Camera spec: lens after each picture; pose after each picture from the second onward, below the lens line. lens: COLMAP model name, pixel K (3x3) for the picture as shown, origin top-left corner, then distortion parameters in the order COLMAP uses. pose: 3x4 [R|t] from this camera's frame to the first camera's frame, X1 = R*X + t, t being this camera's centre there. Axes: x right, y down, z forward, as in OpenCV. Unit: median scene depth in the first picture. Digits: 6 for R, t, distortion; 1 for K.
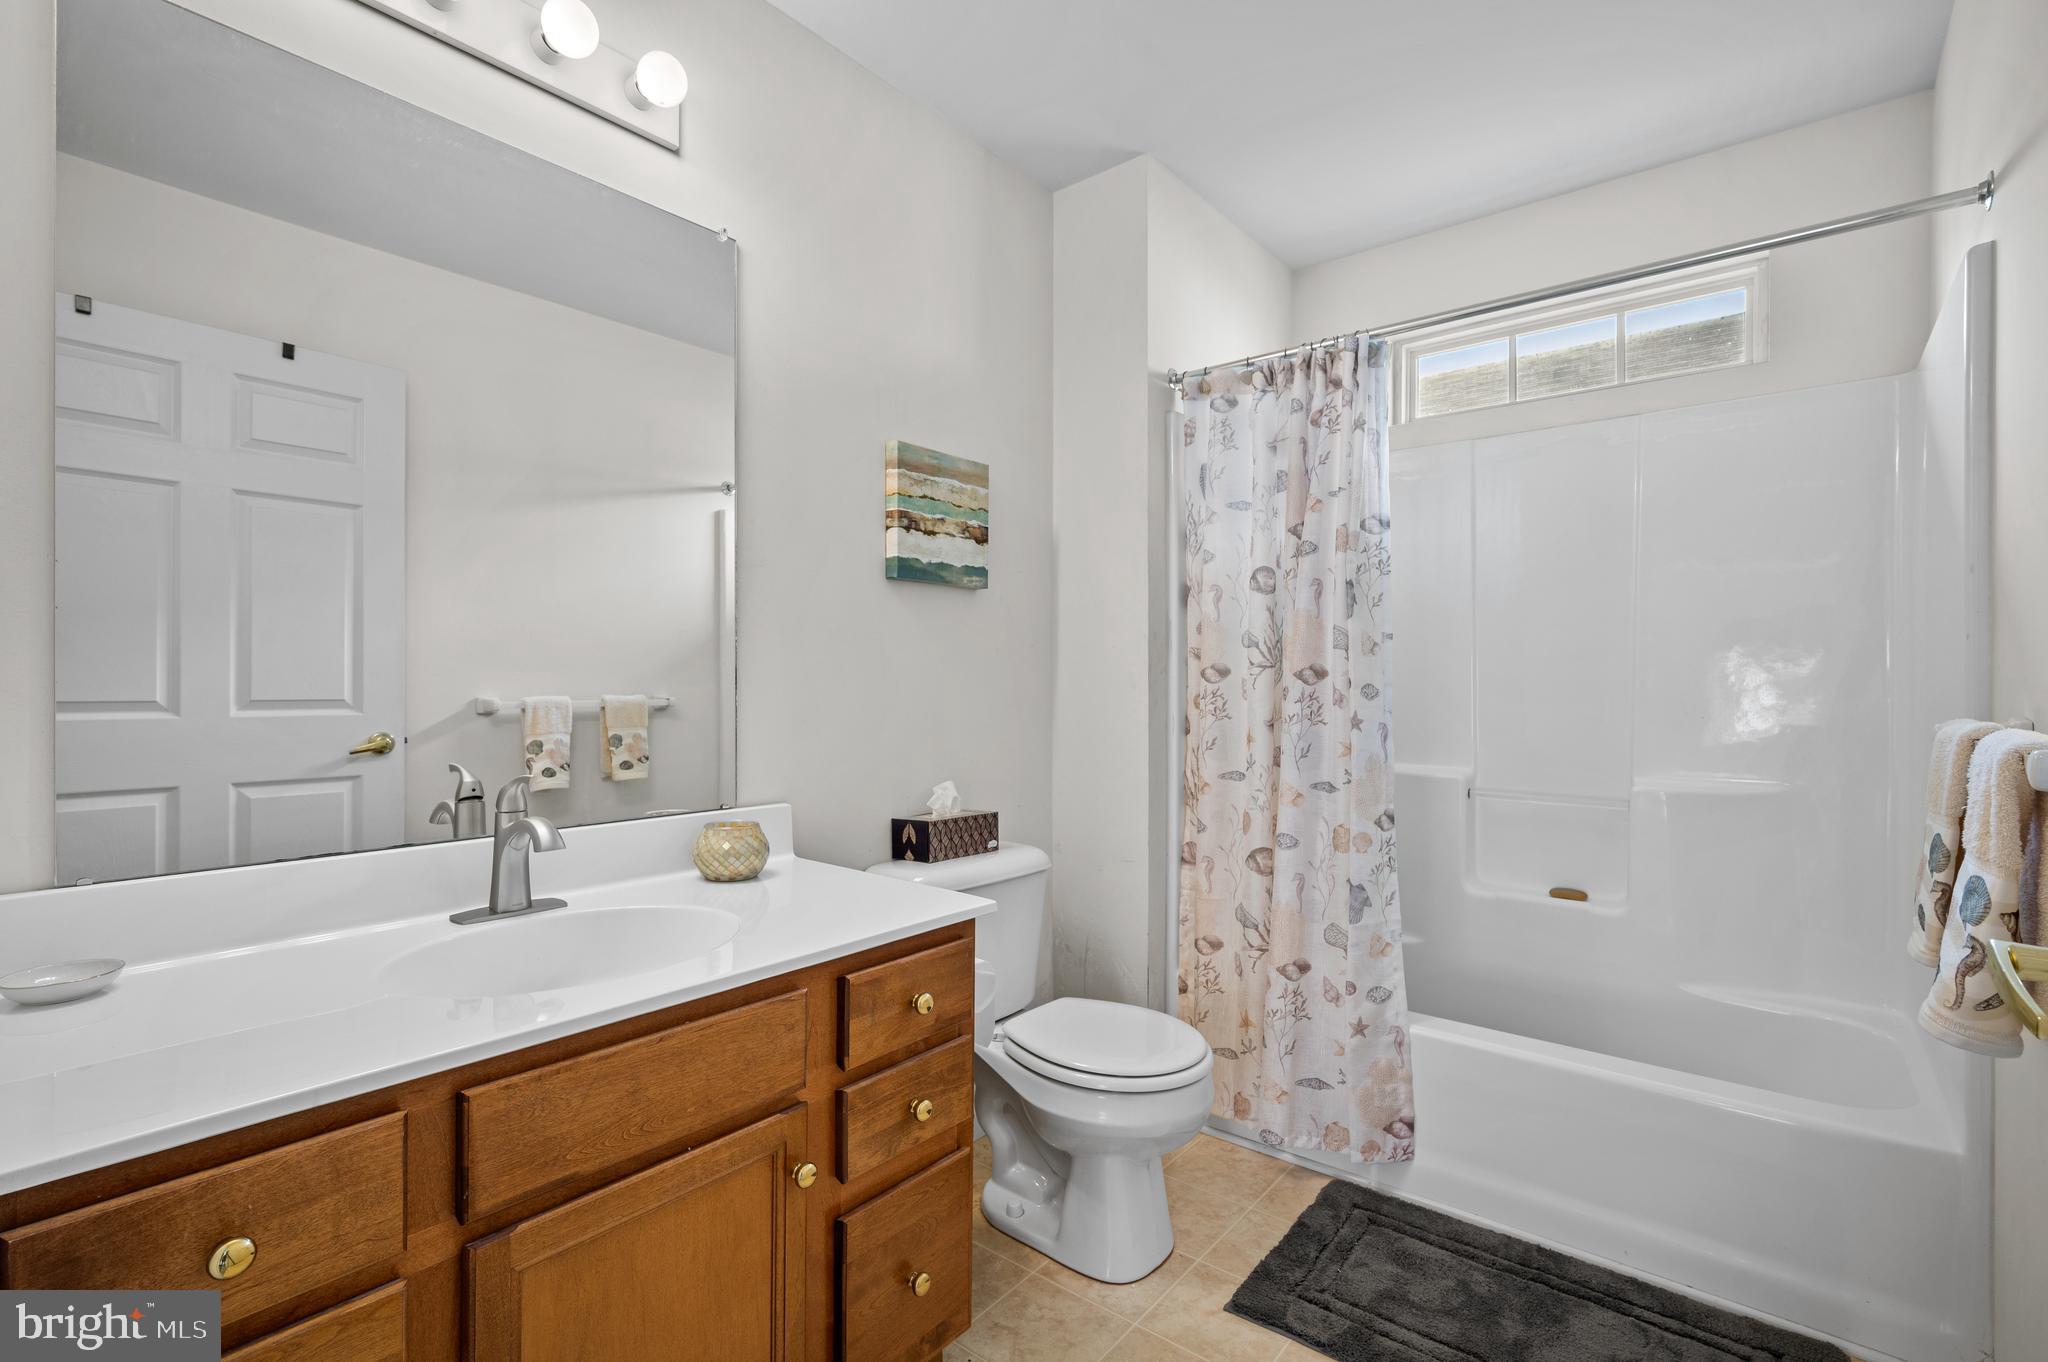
lens RADIAL K [[936.3, 0, 1022.8], [0, 936.3, 671.9], [0, 0, 1]] dist [-0.000825, 0.000566]
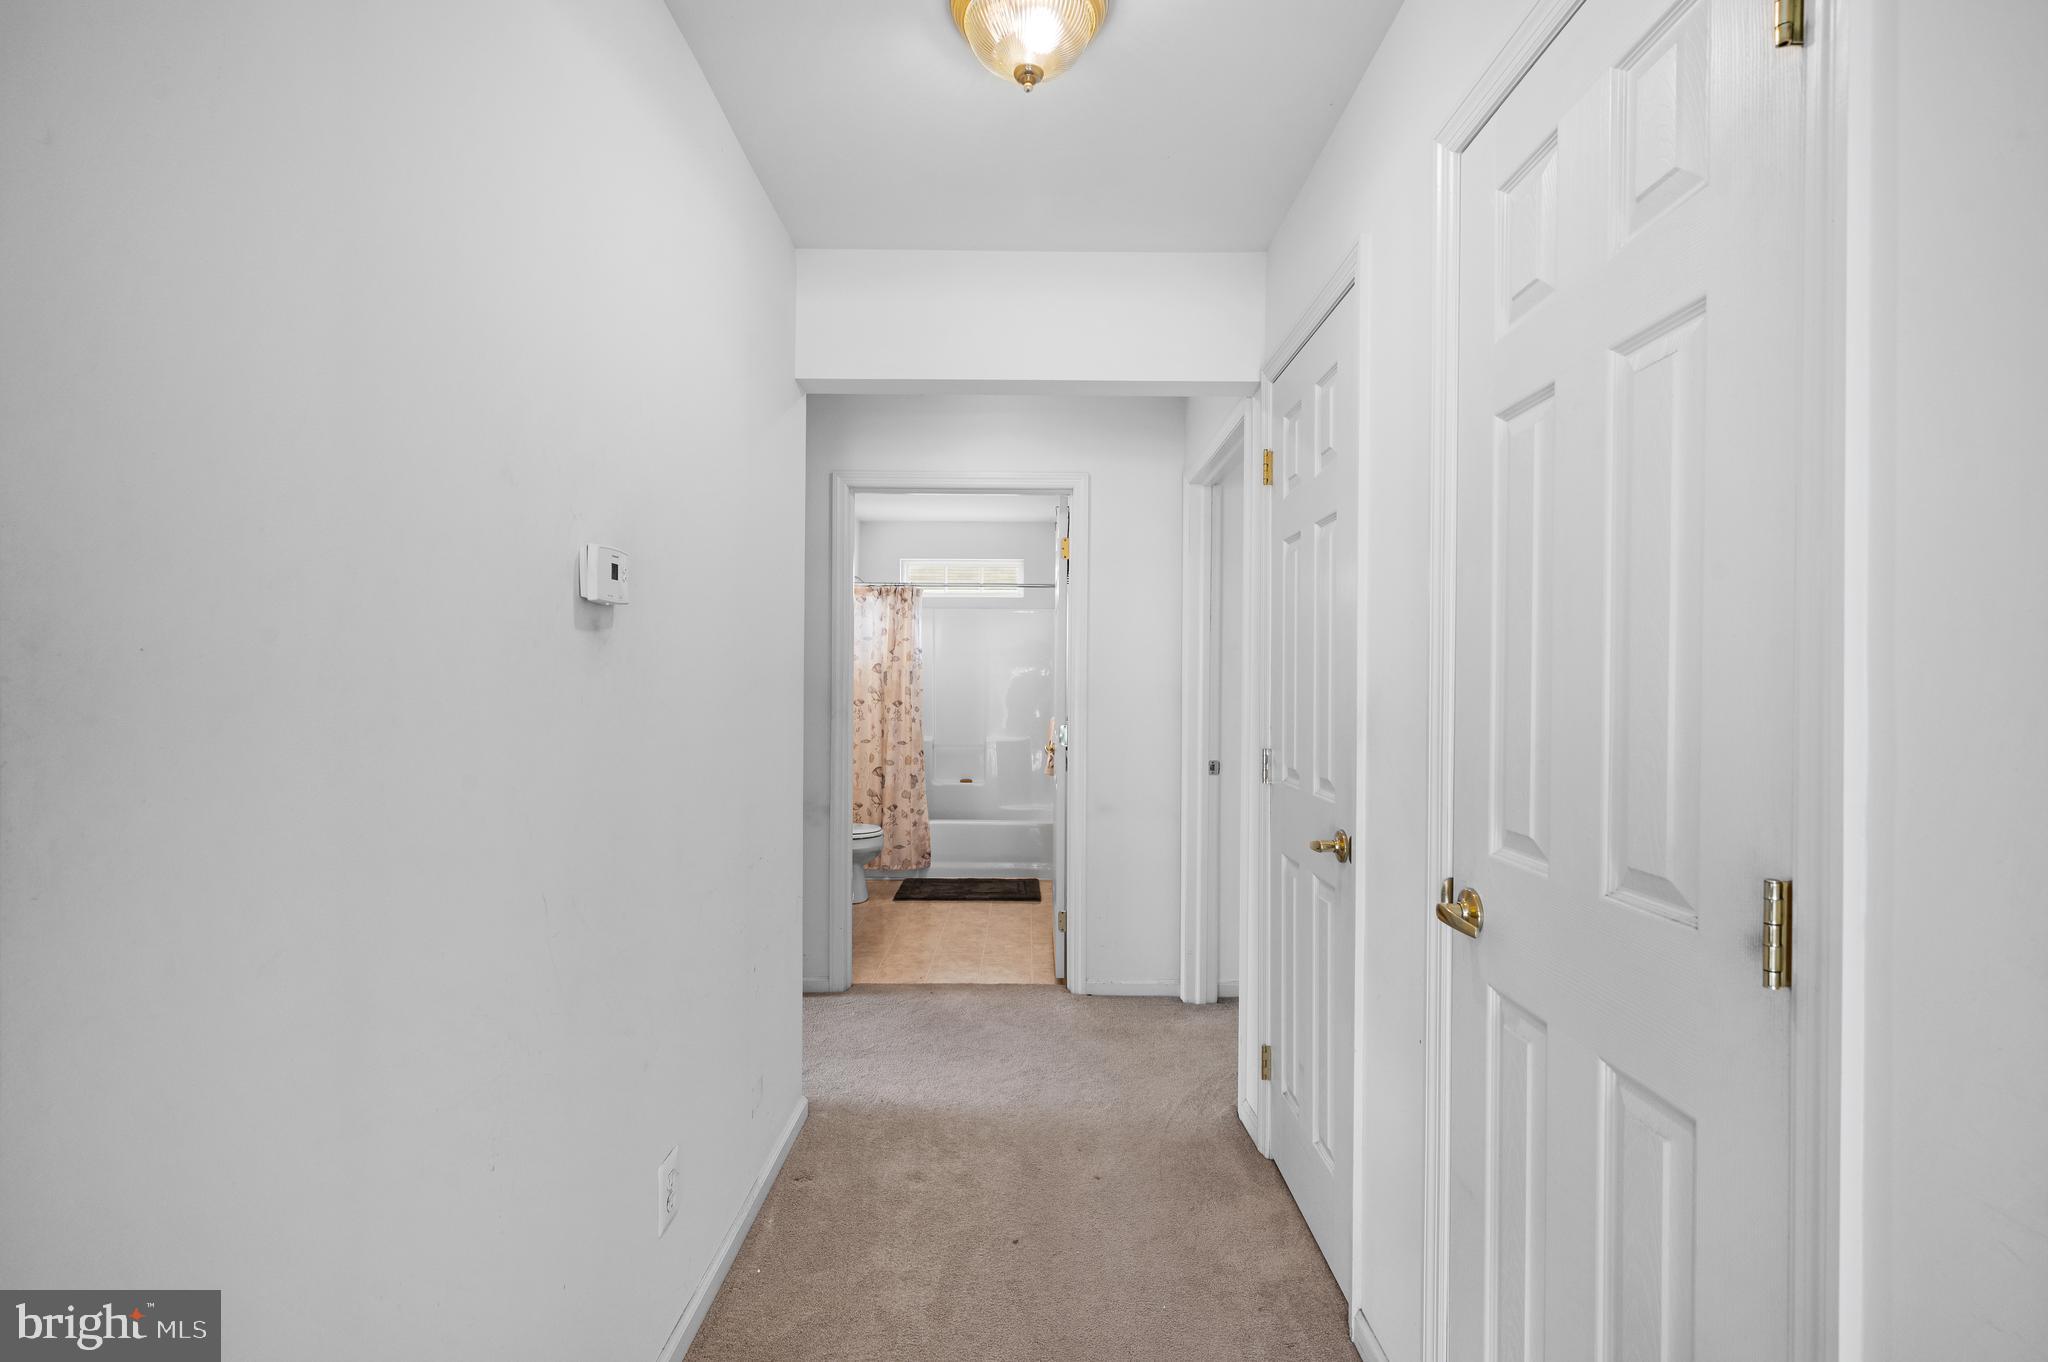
lens RADIAL K [[936.3, 0, 1022.8], [0, 936.3, 671.9], [0, 0, 1]] dist [-0.000825, 0.000566]
pose [[0.789626, -0.001298, 0.613587, -1.132857], [-0.003742, 0.999969, 0.006931, -0.114109], [-0.613577, -0.007769, 0.789597, -1.470787]]
